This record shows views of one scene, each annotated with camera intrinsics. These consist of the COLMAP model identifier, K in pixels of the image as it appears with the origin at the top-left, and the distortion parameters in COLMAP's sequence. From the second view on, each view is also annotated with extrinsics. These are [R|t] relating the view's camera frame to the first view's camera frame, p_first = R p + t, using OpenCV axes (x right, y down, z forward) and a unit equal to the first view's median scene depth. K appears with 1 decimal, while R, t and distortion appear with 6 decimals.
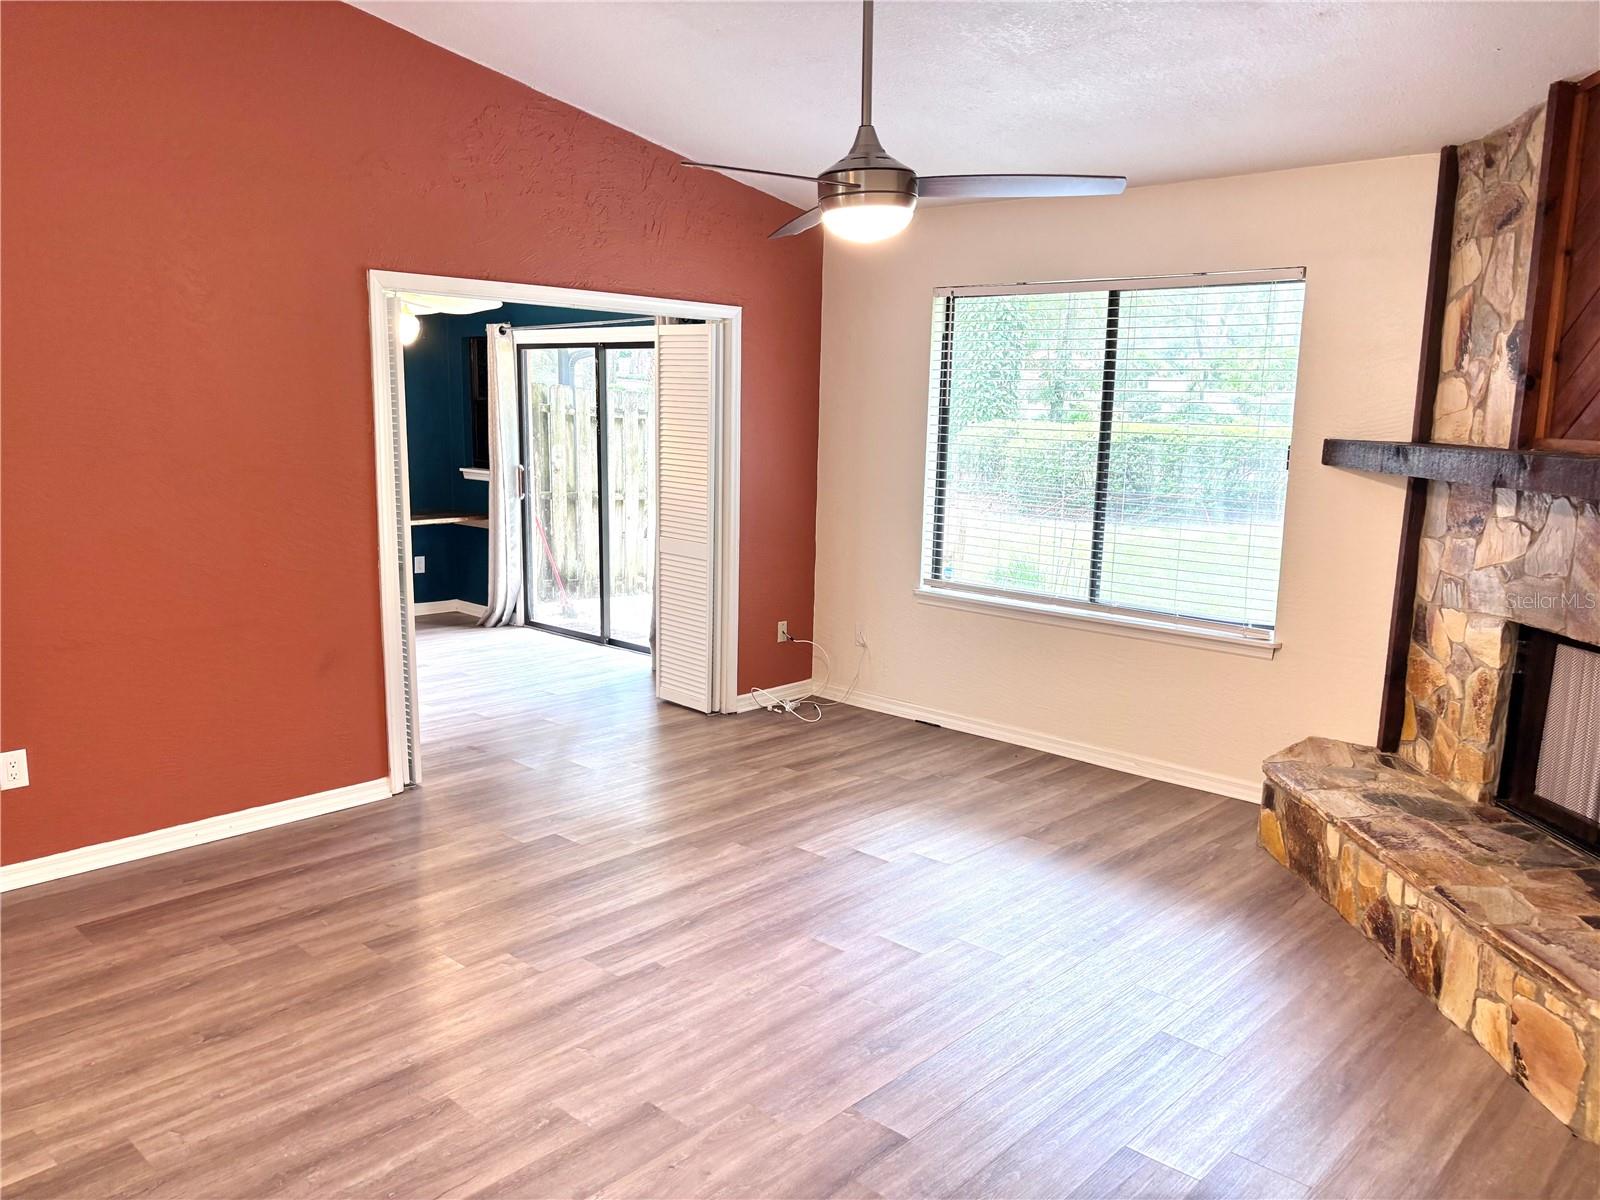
lens RADIAL K [[1205.7, 0, 828.6], [0, 1205.7, 626.8], [0, 0, 1]] dist [0.050074, -0.090198]
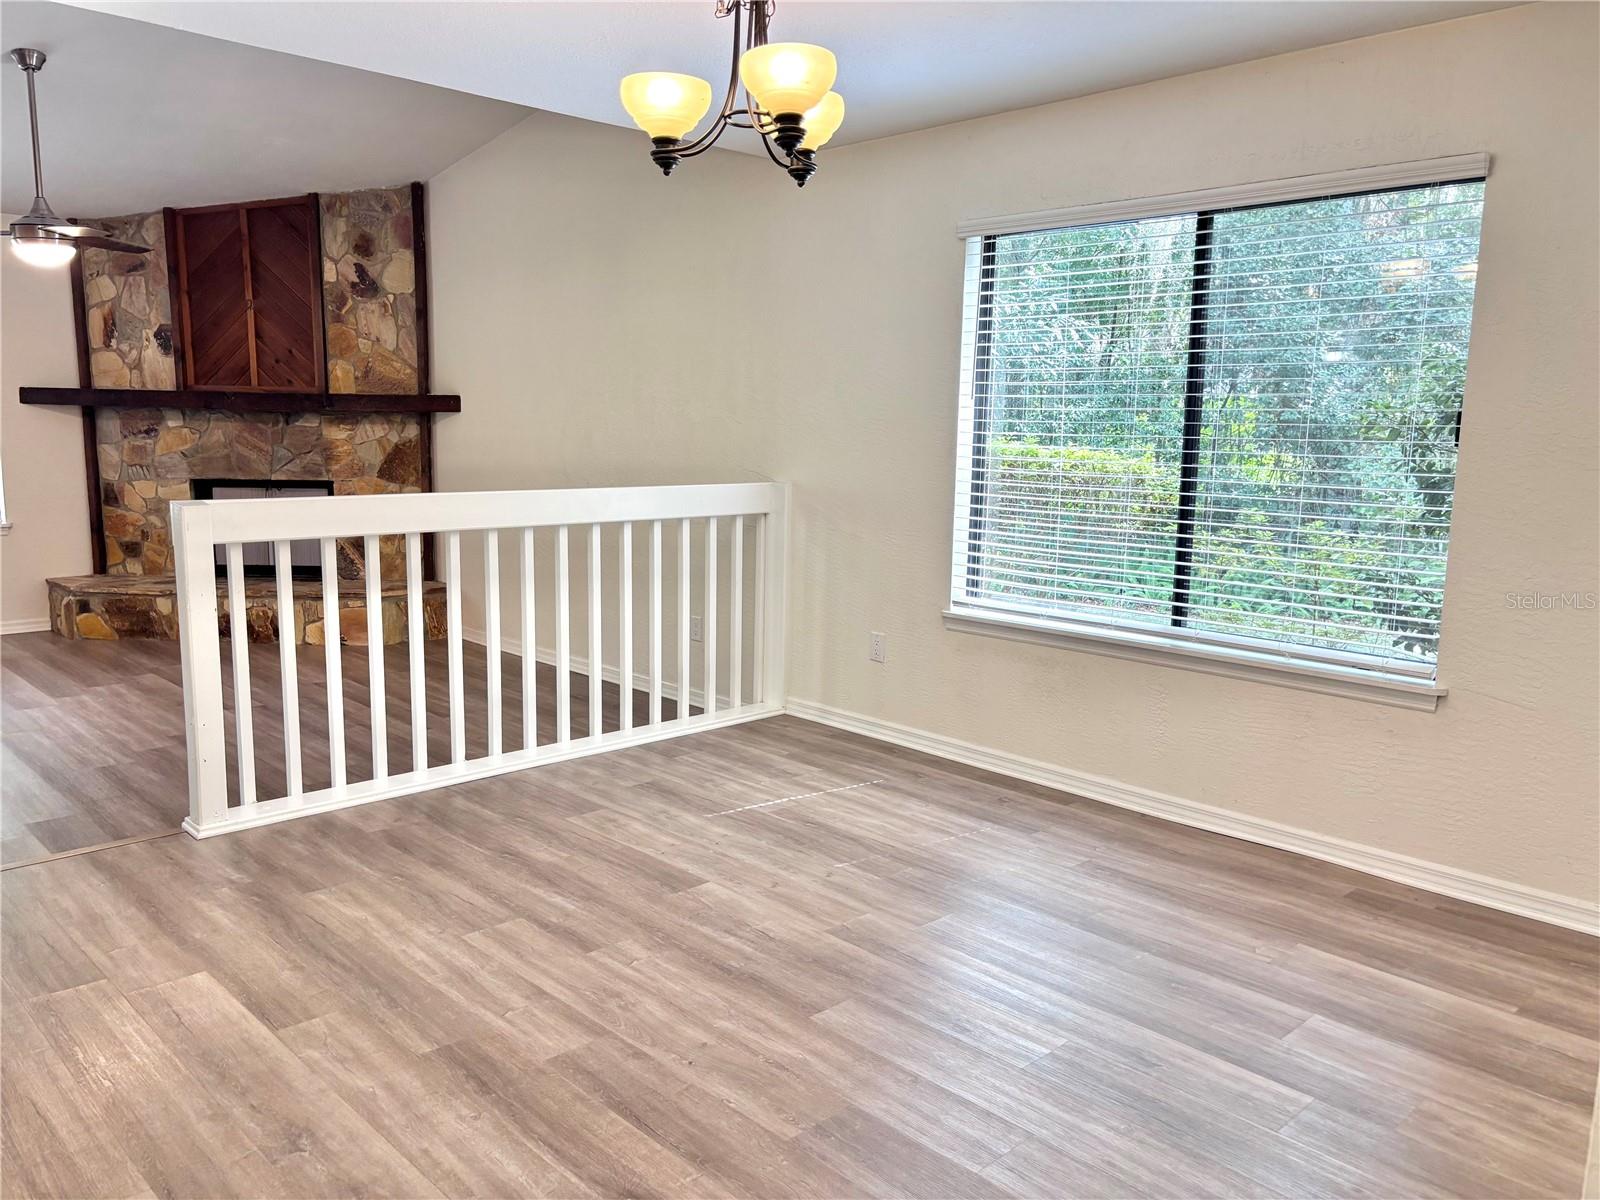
lens RADIAL K [[1211.9, 0, 806.7], [0, 1211.9, 606.4], [0, 0, 1]] dist [0.042931, -0.039731]
pose [[0.058679, -0.177199, 0.982424, -1.276282], [0.169105, 0.971662, 0.165158, 0.035086], [-0.983850, 0.156441, 0.086981, -0.108263]]
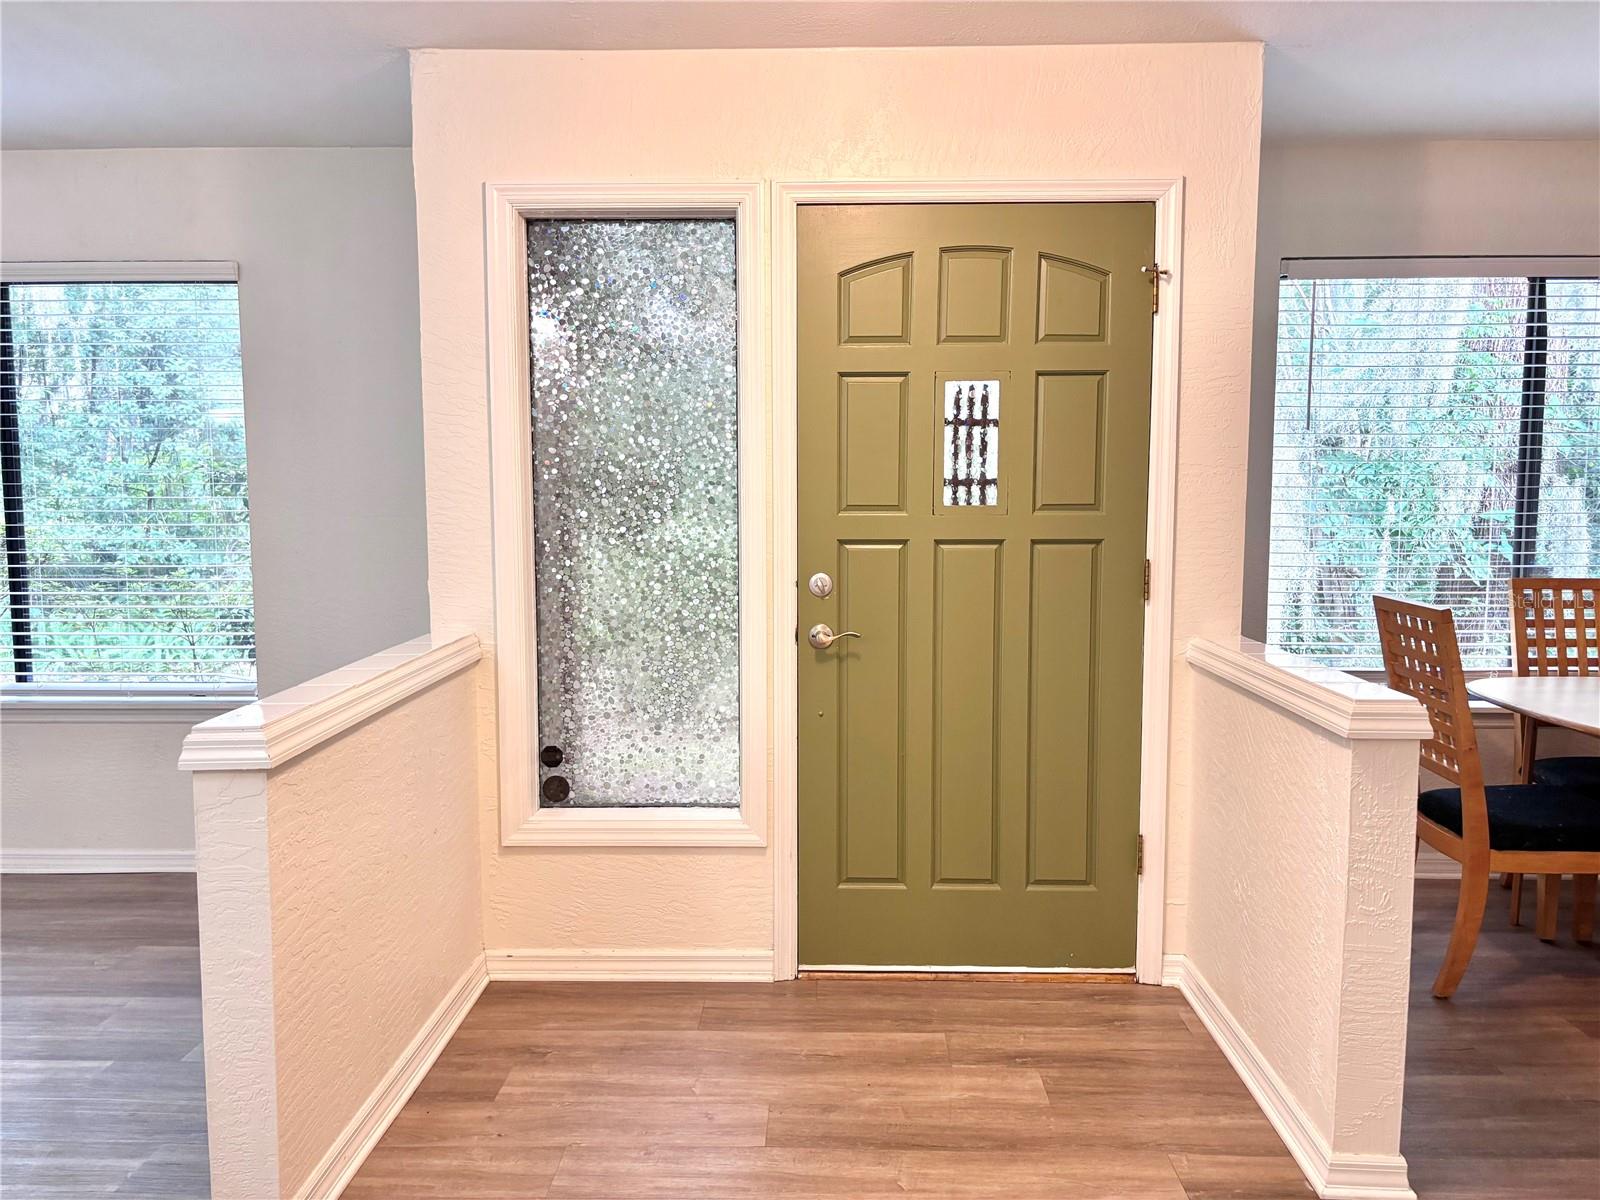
lens RADIAL K [[1214.8, 0, 812.9], [0, 1214.8, 601.1], [0, 0, 1]] dist [0.056095, -0.058402]
pose [[-0.663393, -0.100367, 0.741509, -1.471504], [0.124247, 0.962432, 0.241429, 0.038244], [-0.737883, 0.252293, -0.626000, -0.183073]]
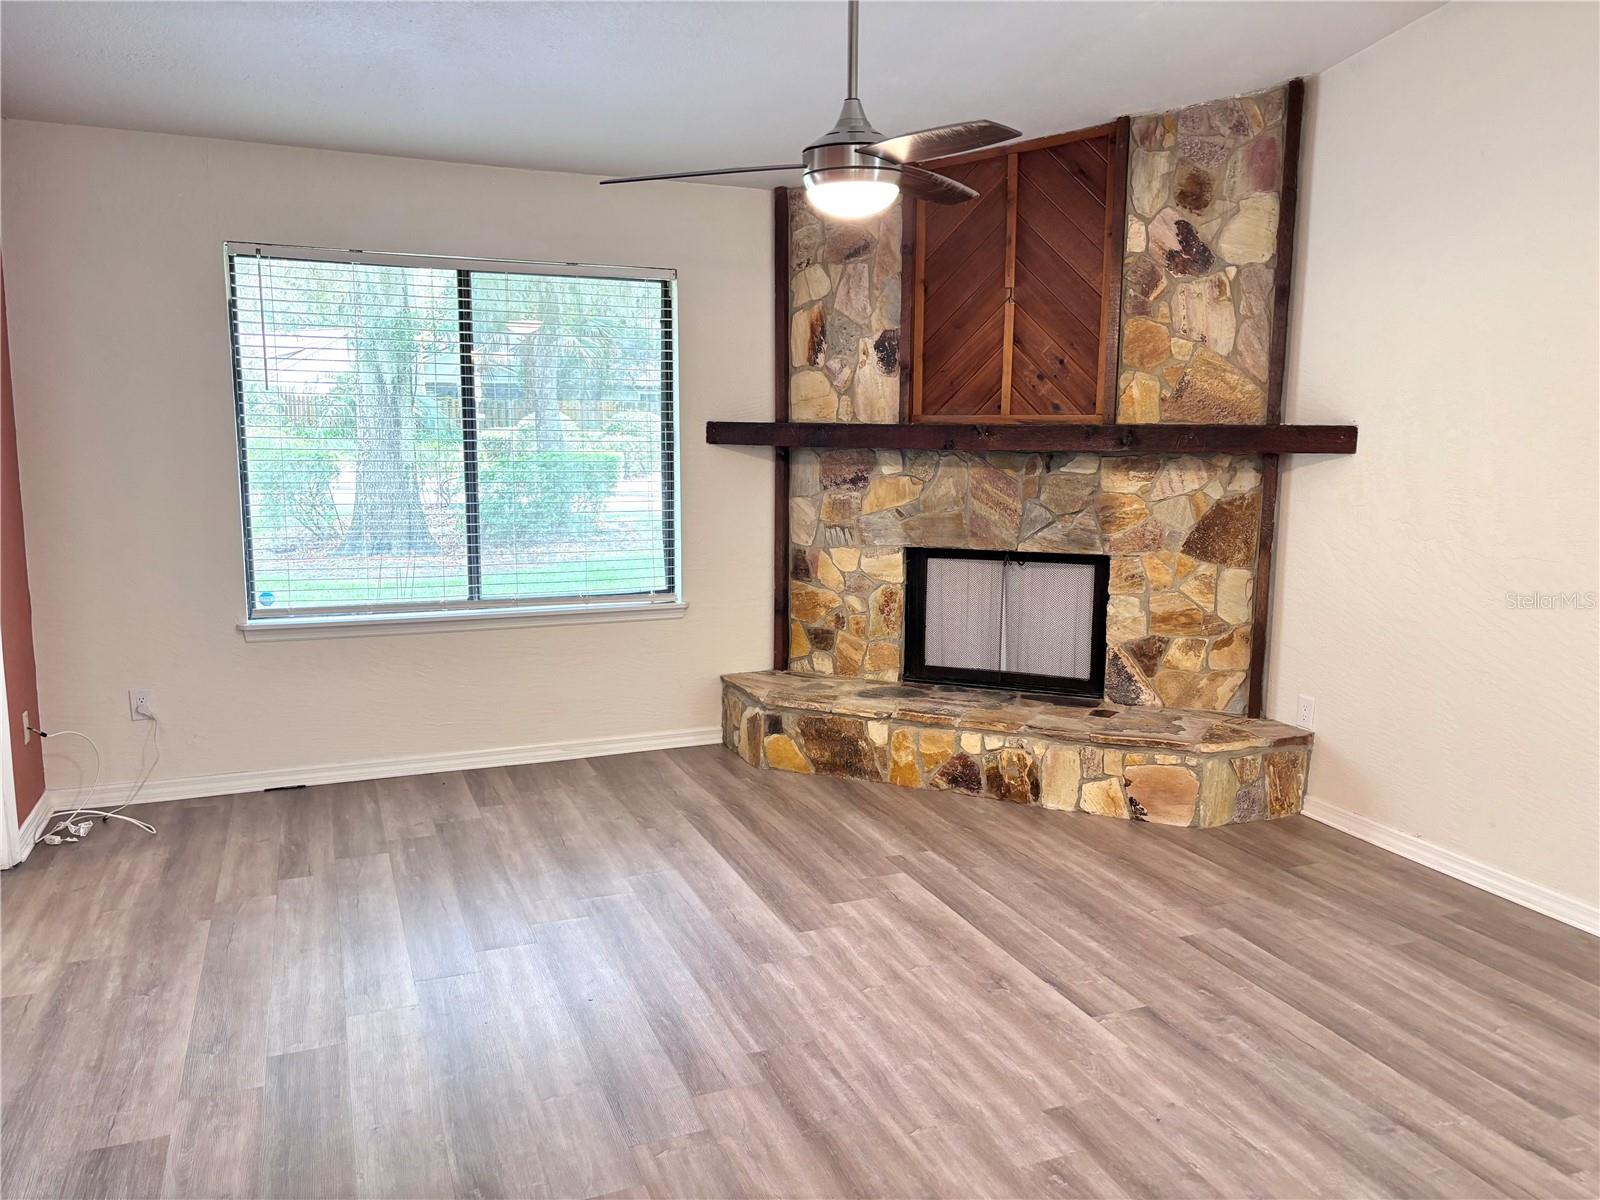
lens RADIAL K [[1198.0, 0, 808.0], [0, 1198.0, 610.3], [0, 0, 1]] dist [0.100486, -0.174745]
pose [[0.425377, -0.160878, 0.890602, -0.684883], [0.168064, 0.980998, 0.096935, -0.081119], [-0.889274, 0.108445, 0.444332, 0.468273]]
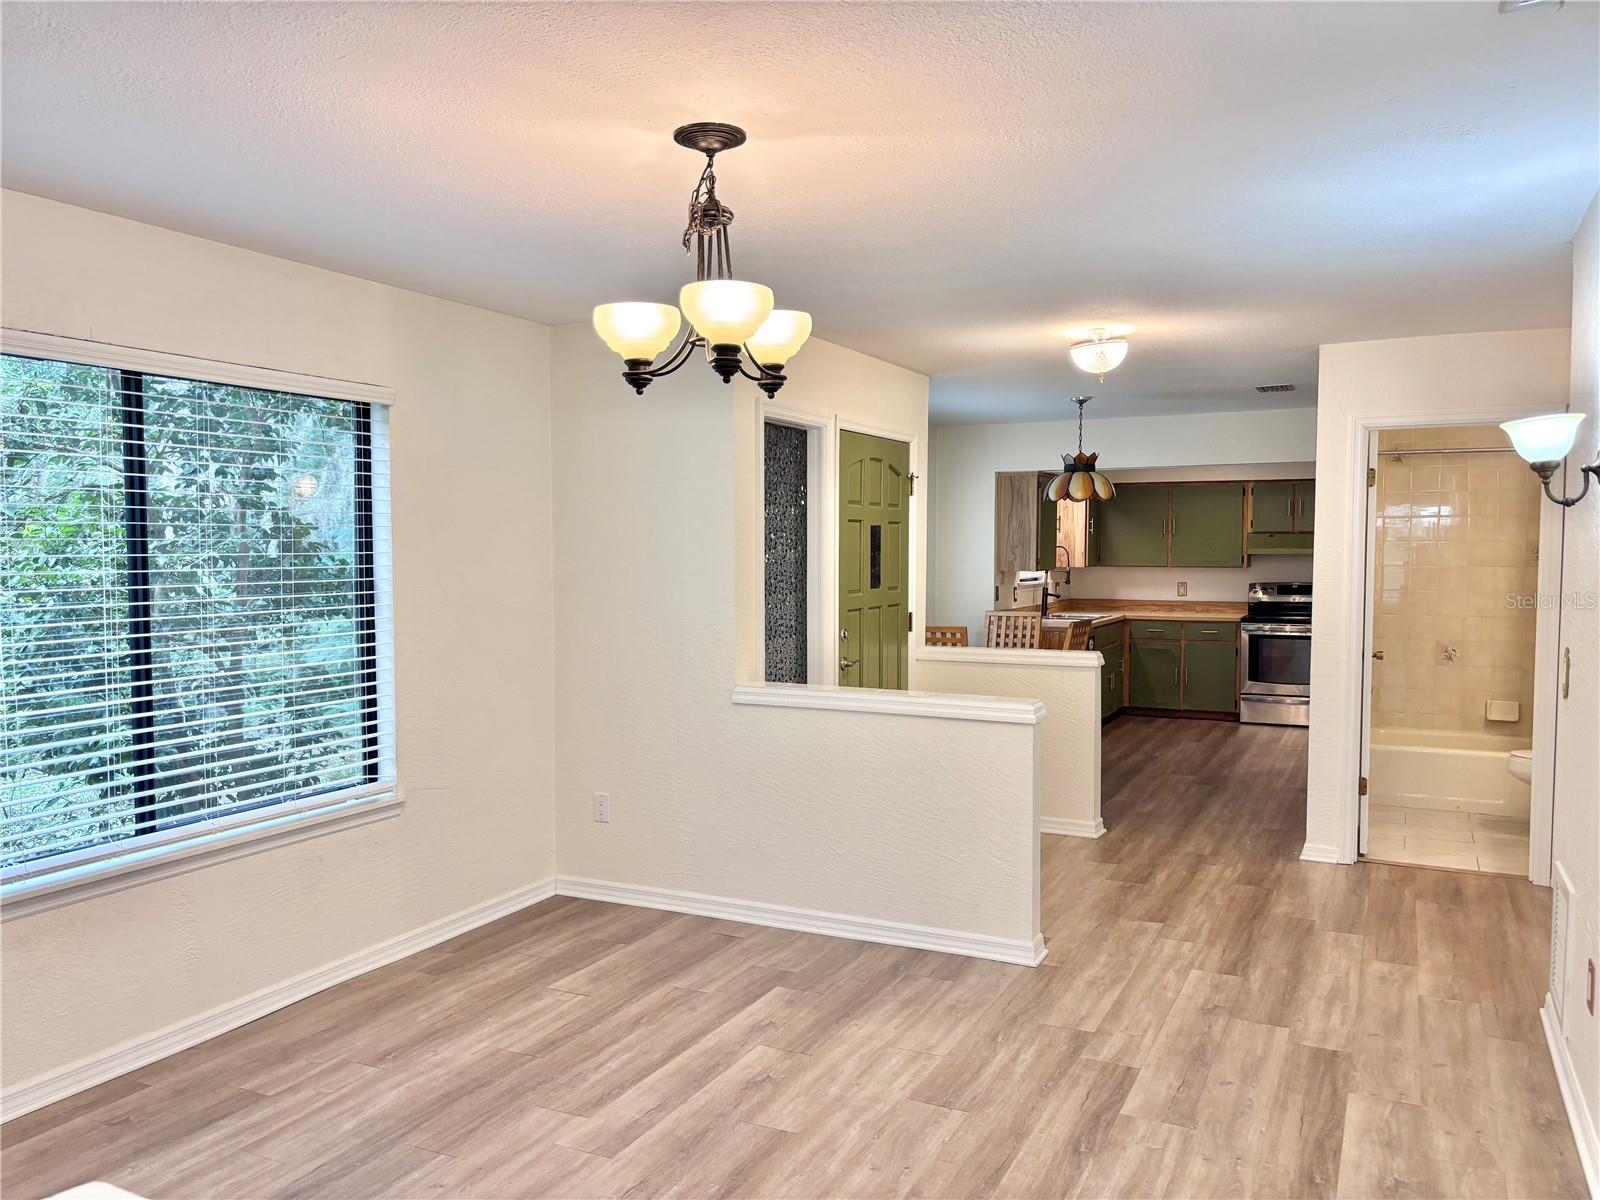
lens RADIAL K [[1211.9, 0, 806.7], [0, 1211.9, 606.4], [0, 0, 1]] dist [0.042931, -0.039731]
pose [[-0.962031, -0.008274, -0.272816, -0.461570], [-0.071513, 0.972263, 0.222688, -0.125103], [0.263407, 0.233742, -0.935939, 0.617340]]
